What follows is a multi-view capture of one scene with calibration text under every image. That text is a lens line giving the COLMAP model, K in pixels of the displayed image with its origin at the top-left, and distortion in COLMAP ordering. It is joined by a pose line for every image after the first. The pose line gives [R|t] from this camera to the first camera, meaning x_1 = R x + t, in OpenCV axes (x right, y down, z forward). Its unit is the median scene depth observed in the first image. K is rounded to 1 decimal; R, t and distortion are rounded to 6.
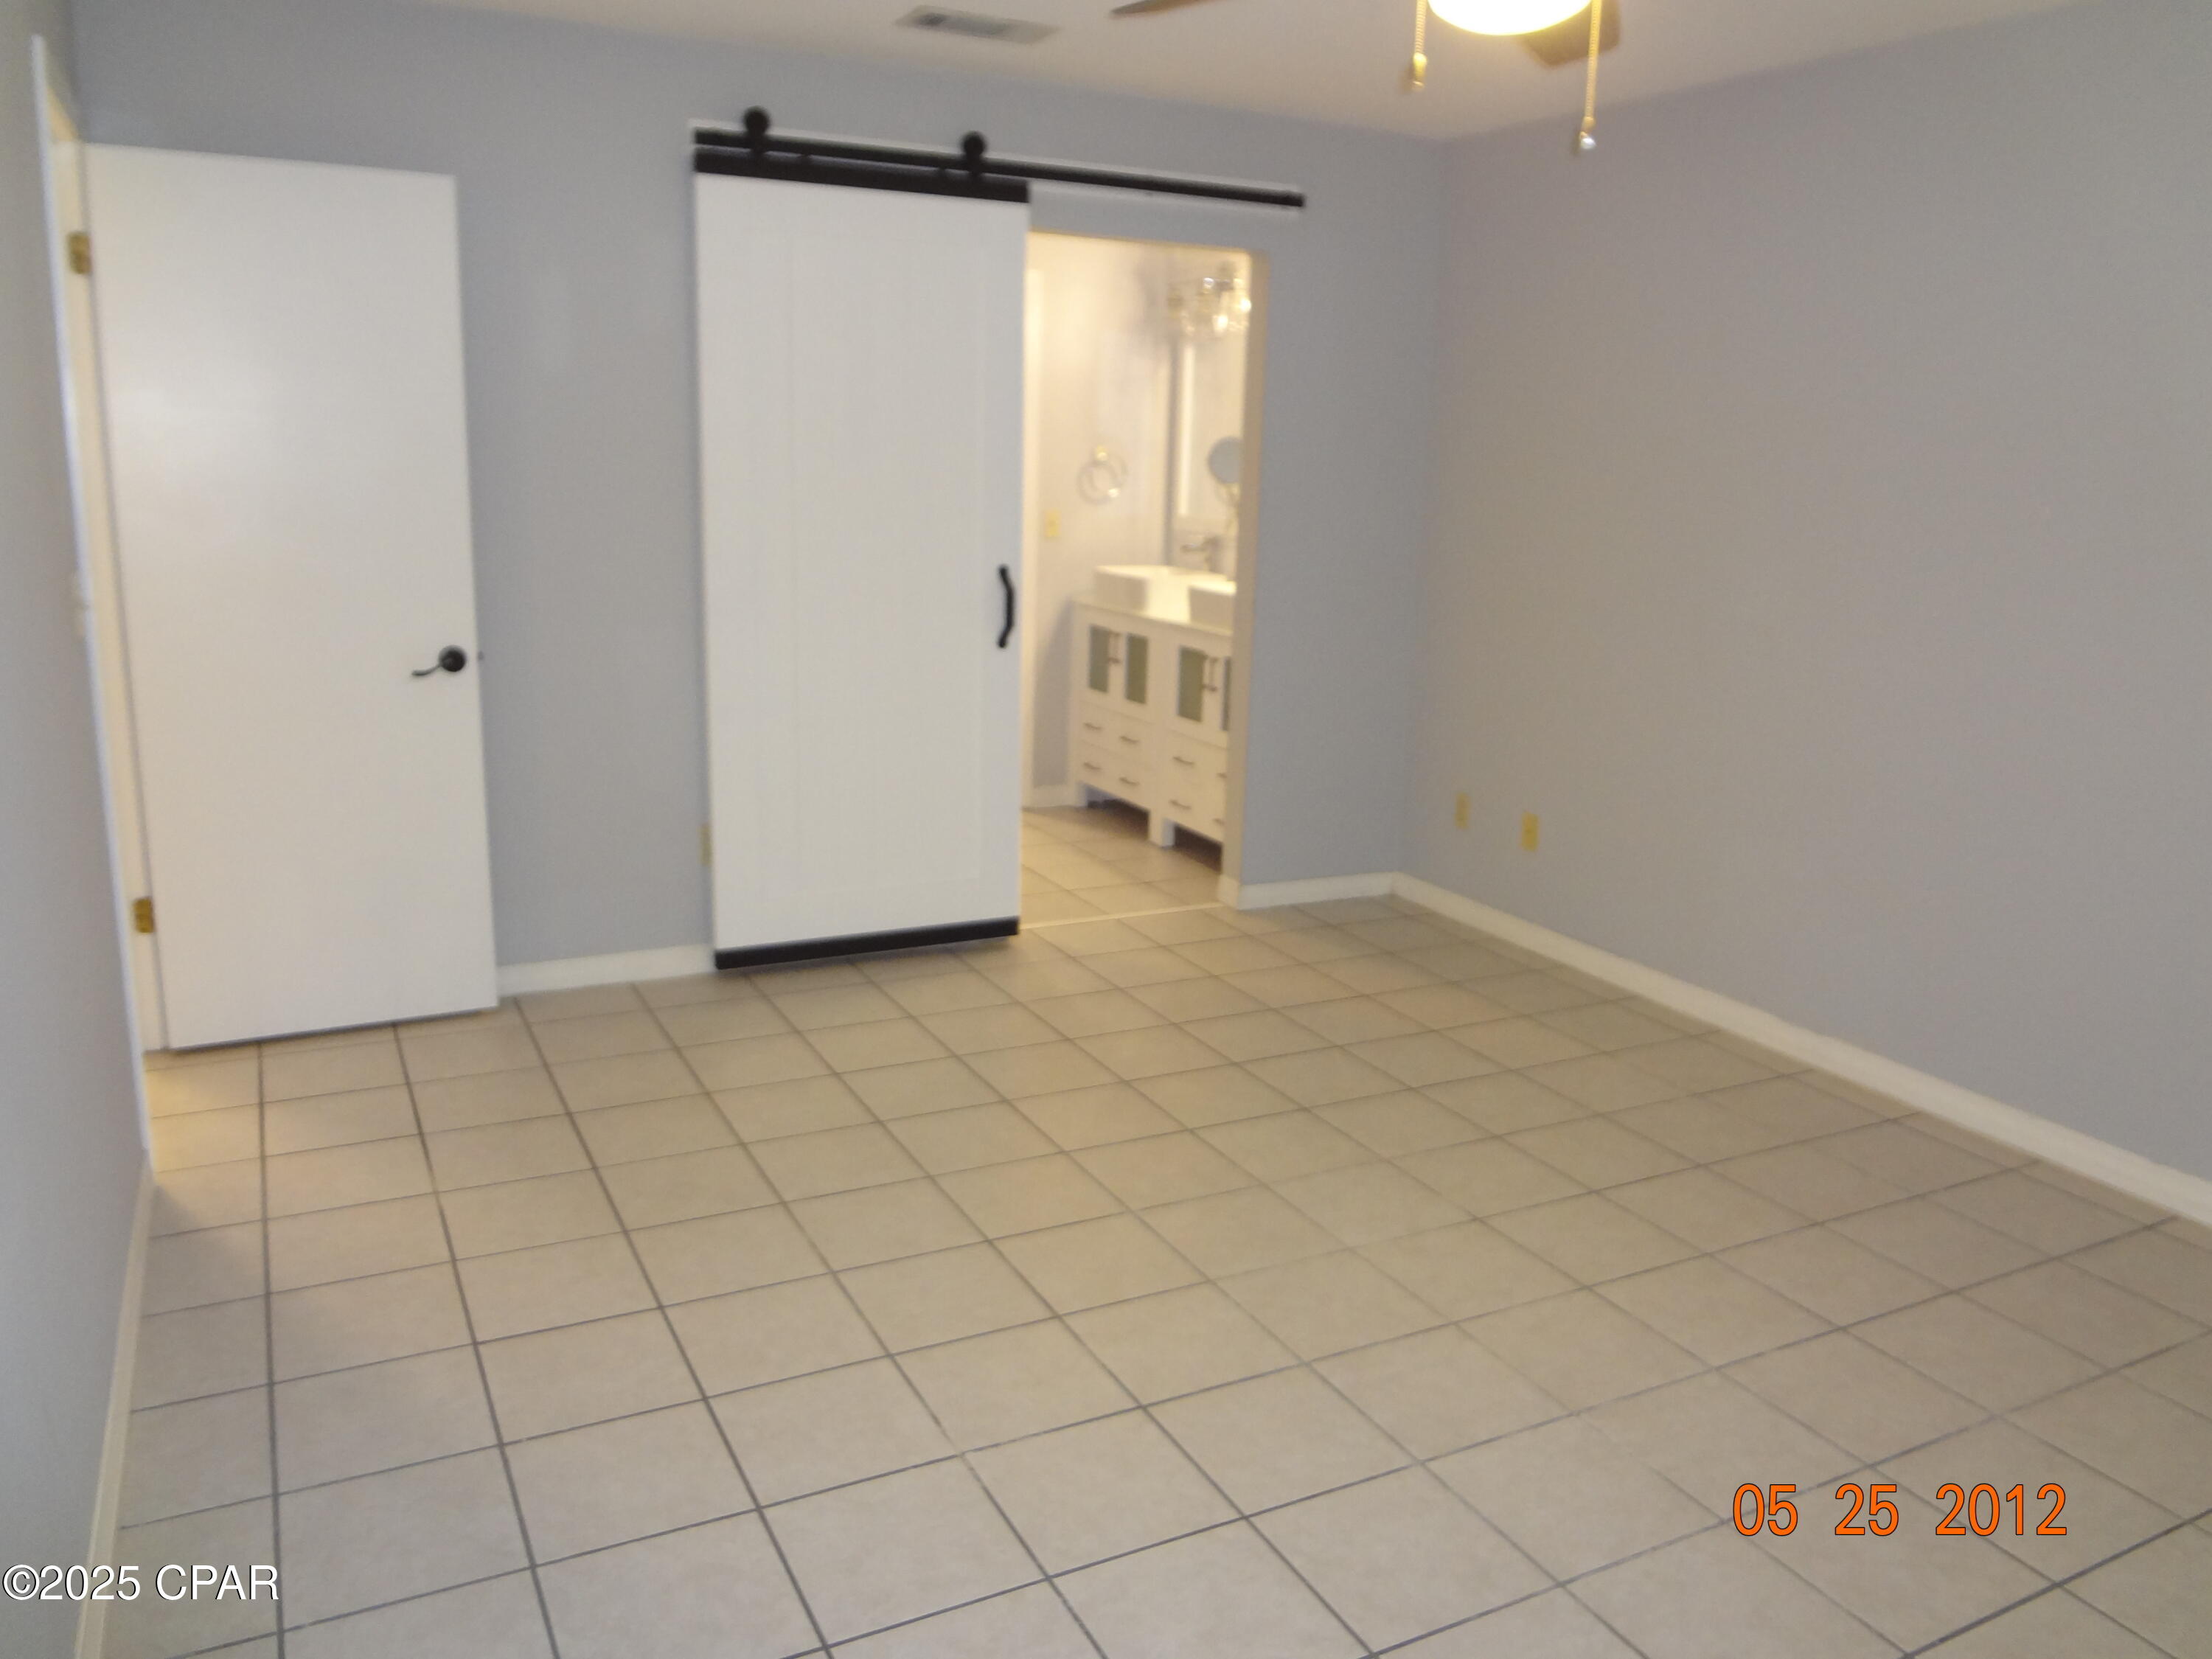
lens RADIAL K [[1659.7, 0, 1102.8], [0, 1659.7, 832.2], [0, 0, 1]] dist [-0.045346, 0.009416]
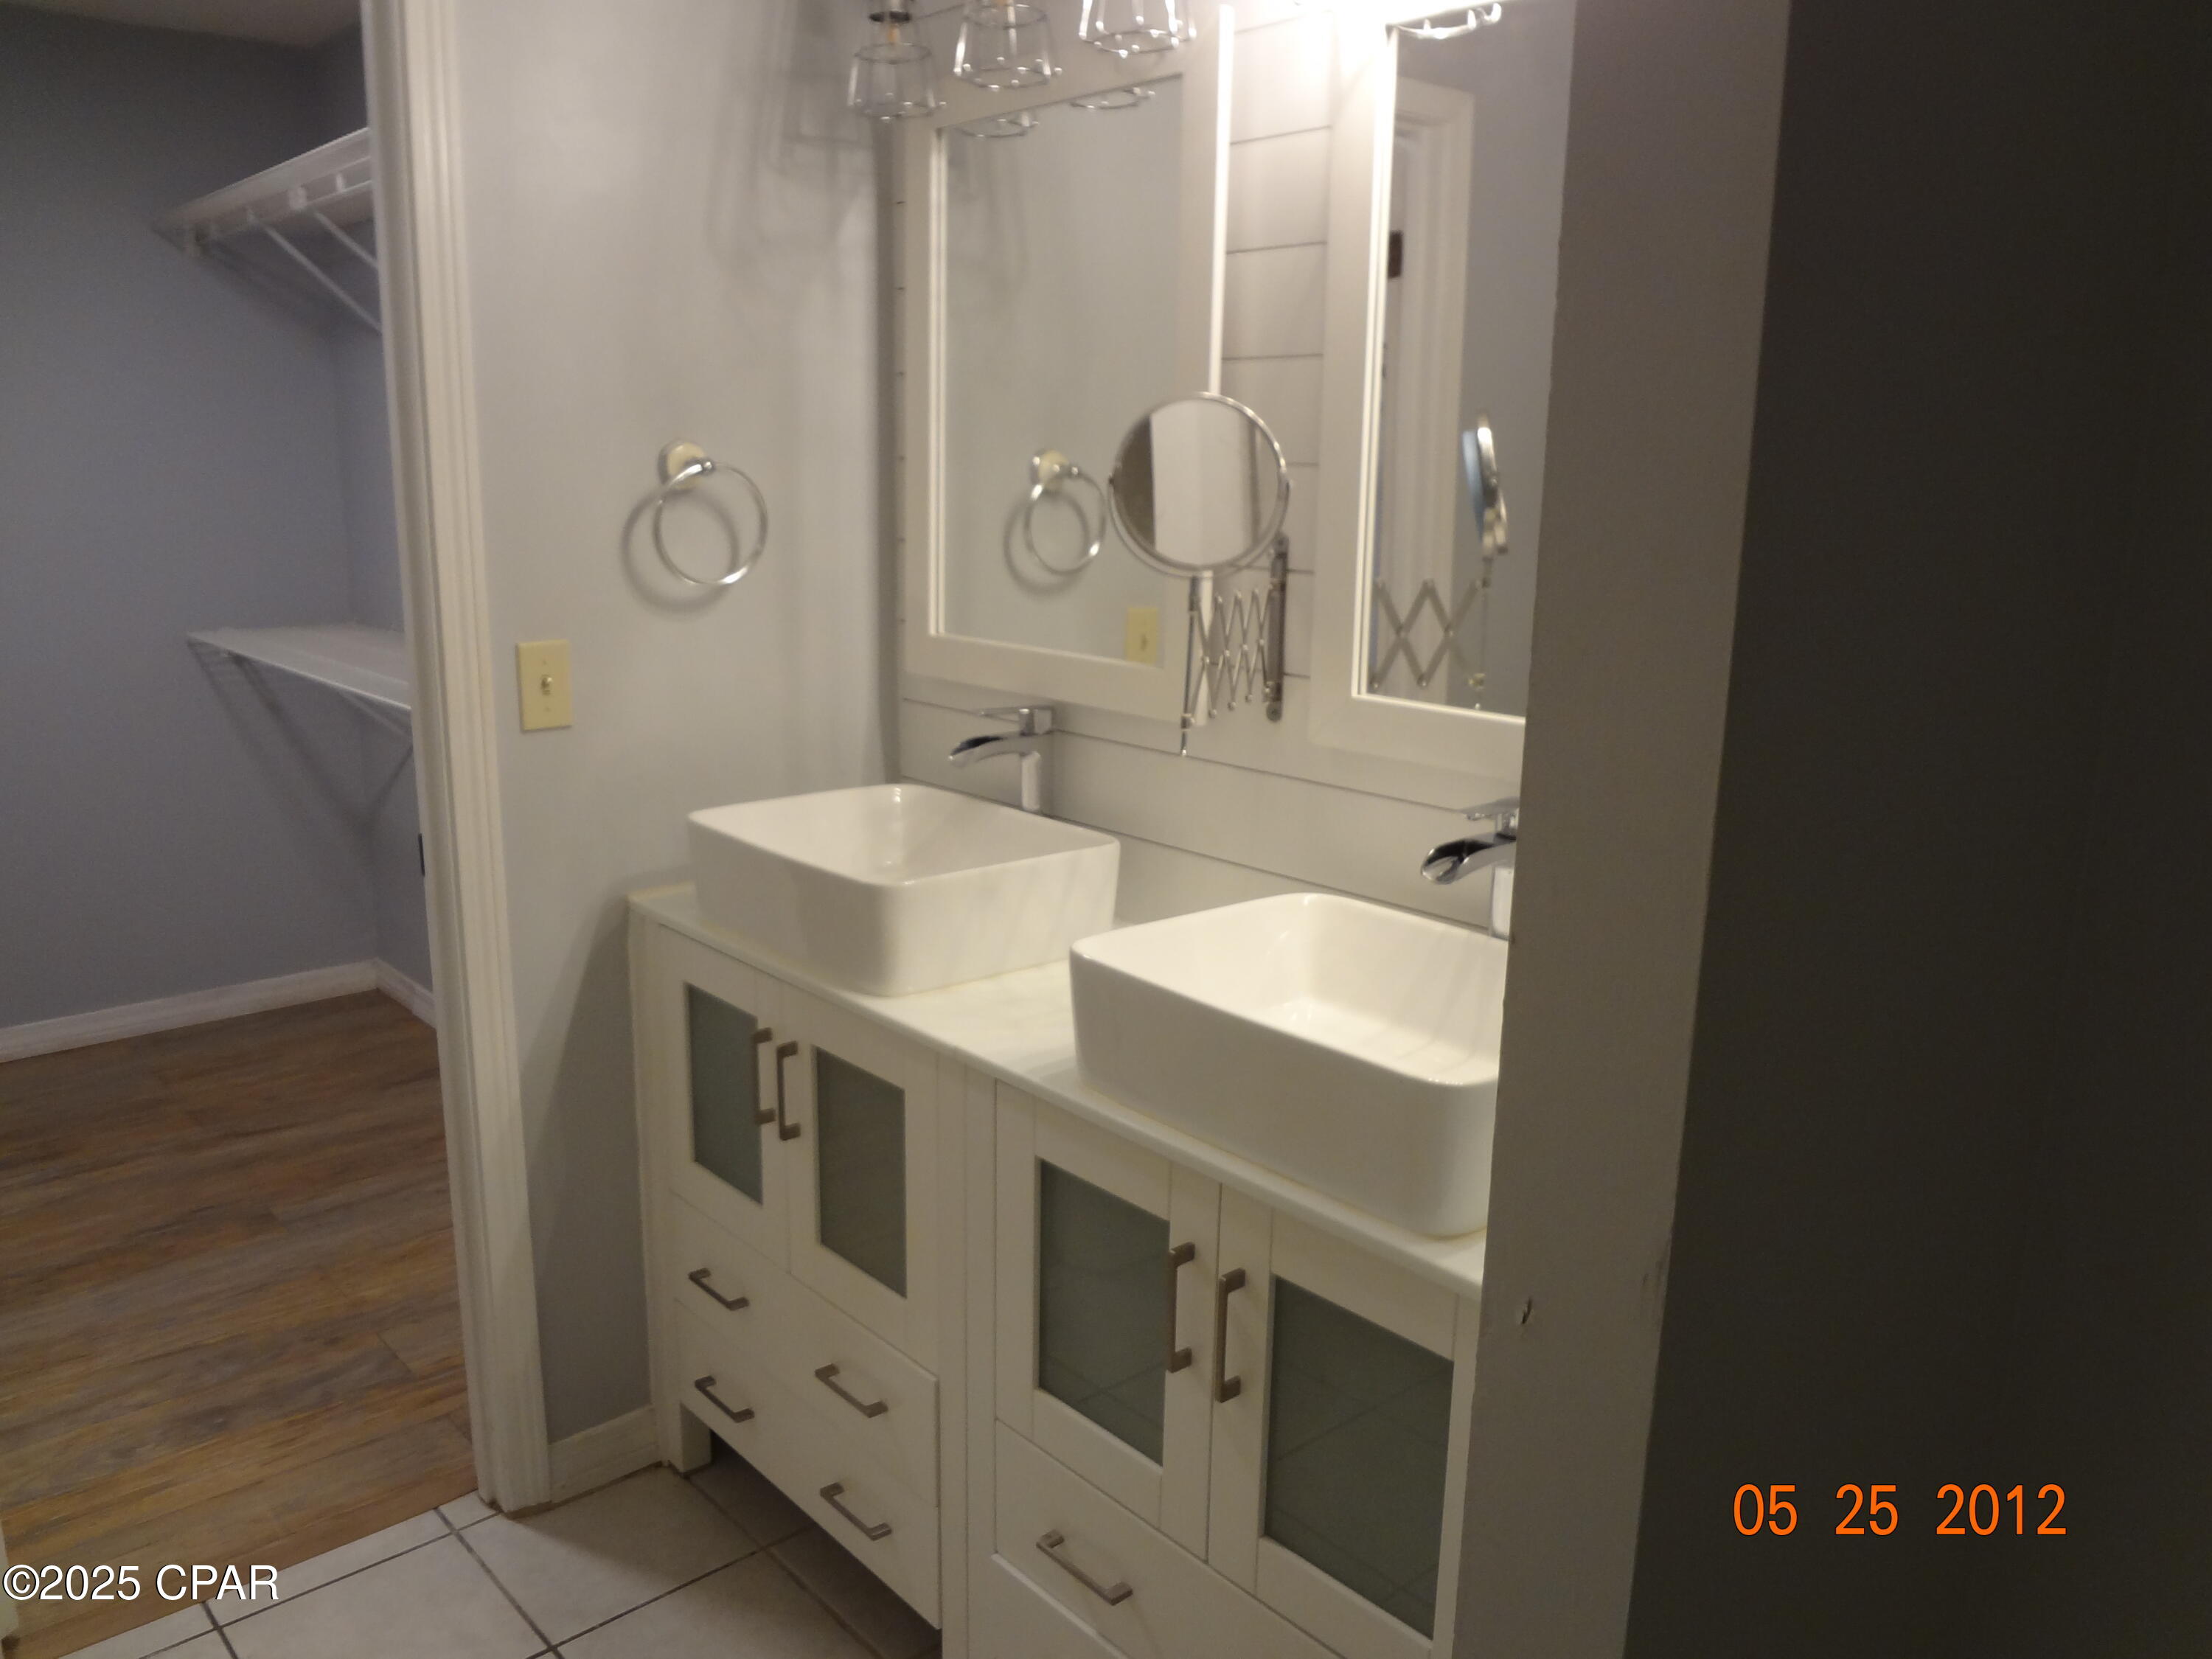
lens RADIAL K [[1659.7, 0, 1112.0], [0, 1659.7, 827.9], [0, 0, 1]] dist [-0.045346, 0.009416]
pose [[0.967690, -0.068334, 0.242706, -0.003880], [0.070504, 0.997511, -0.000254, -0.151392], [-0.242084, 0.017357, 0.970100, 0.664024]]
